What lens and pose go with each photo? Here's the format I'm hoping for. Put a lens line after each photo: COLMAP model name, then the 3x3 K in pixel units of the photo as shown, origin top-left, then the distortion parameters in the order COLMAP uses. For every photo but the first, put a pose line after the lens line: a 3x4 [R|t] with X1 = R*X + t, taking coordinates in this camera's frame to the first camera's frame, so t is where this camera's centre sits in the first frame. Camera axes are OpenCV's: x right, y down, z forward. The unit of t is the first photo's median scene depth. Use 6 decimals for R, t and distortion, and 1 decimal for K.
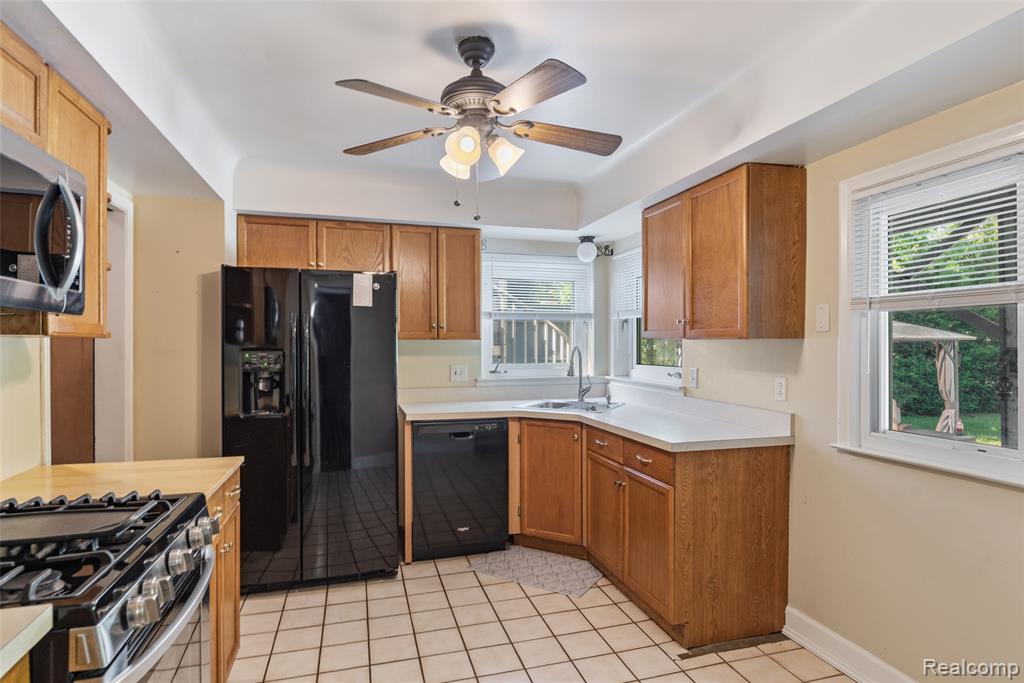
lens RADIAL K [[543.9, 0, 506.5], [0, 543.9, 343.2], [0, 0, 1]] dist [-0.002052, -0.000144]
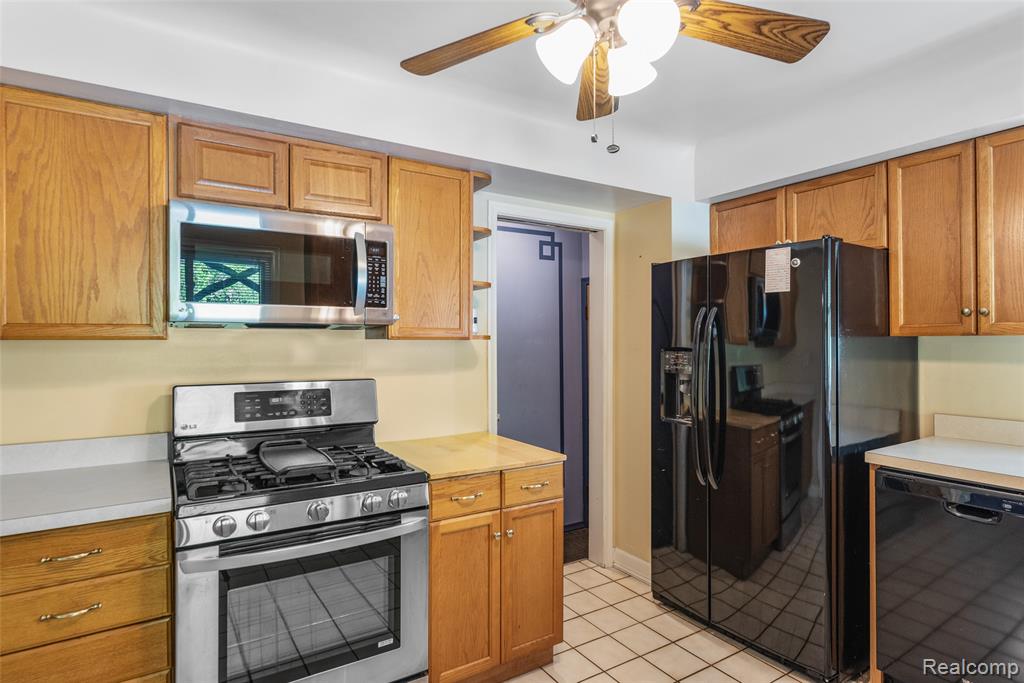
lens RADIAL K [[543.9, 0, 506.5], [0, 543.9, 343.2], [0, 0, 1]] dist [-0.002052, -0.000144]
pose [[0.285121, 0.000895, -0.958491, 0.302163], [0.001678, 0.999998, 0.001433, -0.000482], [0.958490, -0.002017, 0.285118, 0.391550]]
